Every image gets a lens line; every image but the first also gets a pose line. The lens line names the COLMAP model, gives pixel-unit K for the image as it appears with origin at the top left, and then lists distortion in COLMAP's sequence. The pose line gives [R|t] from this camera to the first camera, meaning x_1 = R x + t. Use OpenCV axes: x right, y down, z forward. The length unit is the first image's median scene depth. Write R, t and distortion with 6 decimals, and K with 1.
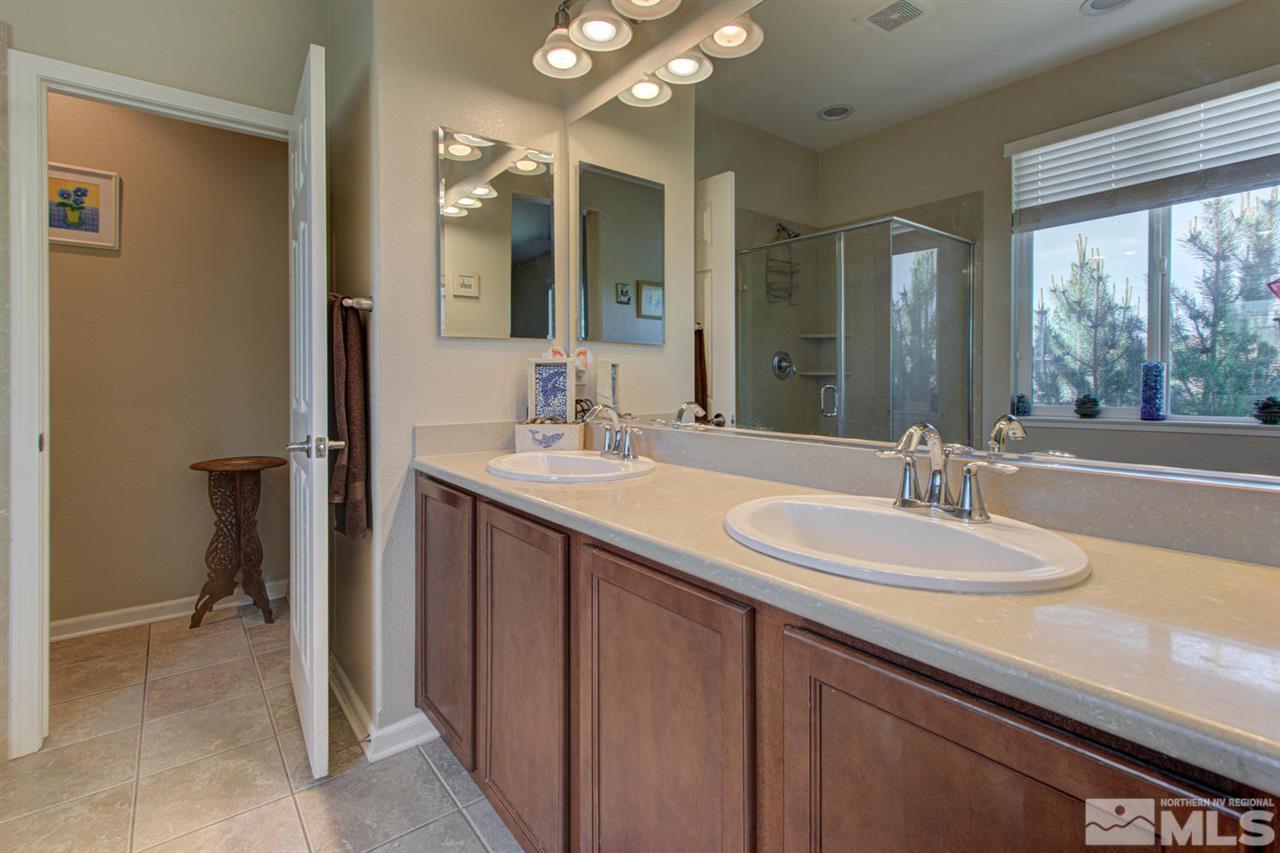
lens RADIAL K [[599.9, 0, 651.5], [0, 599.9, 376.7], [0, 0, 1]] dist [0.001138, 0.003275]
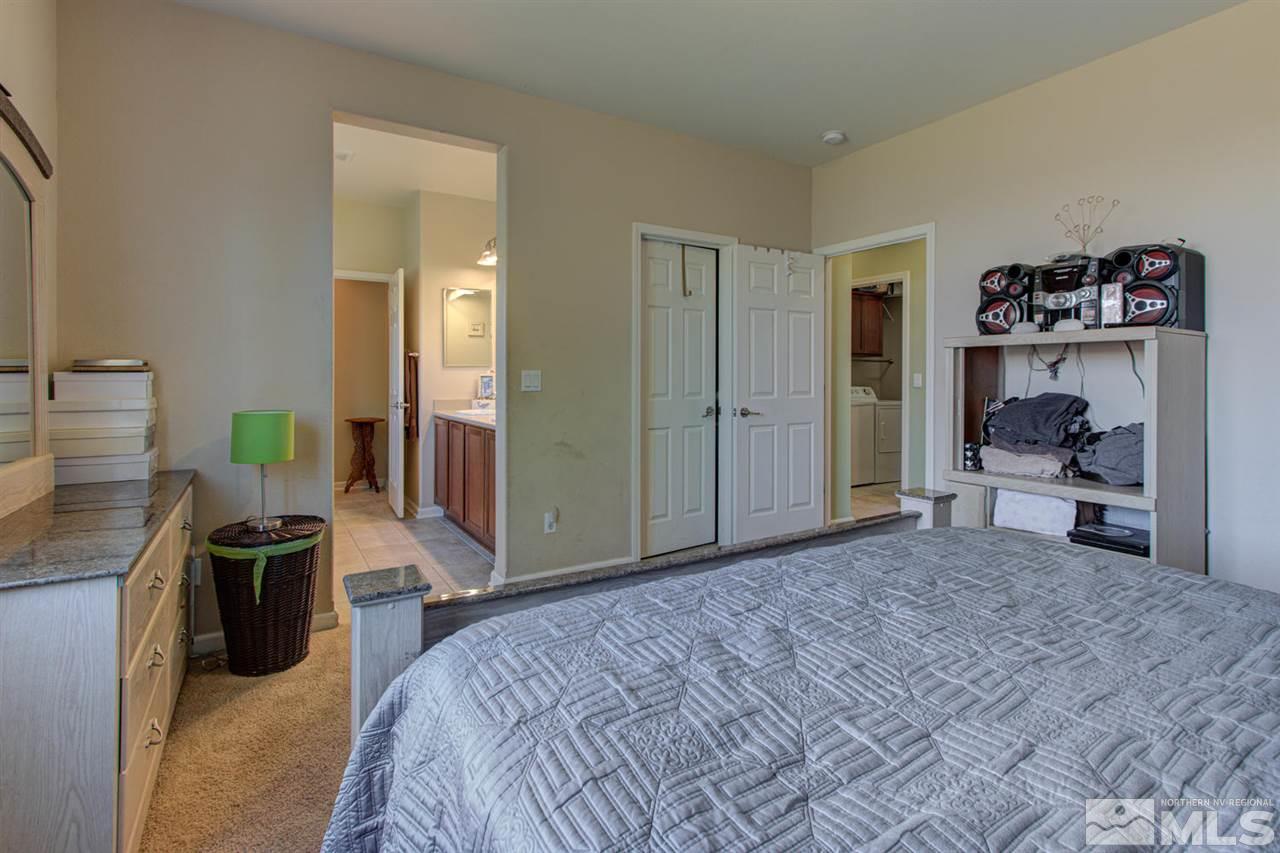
lens RADIAL K [[599.9, 0, 654.7], [0, 599.9, 375.3], [0, 0, 1]] dist [0.001138, 0.003275]
pose [[0.995369, 0.002286, -0.096099, 0.676324], [-0.002450, 0.999996, -0.001589, -0.019547], [0.096095, 0.001817, 0.995370, -1.265188]]
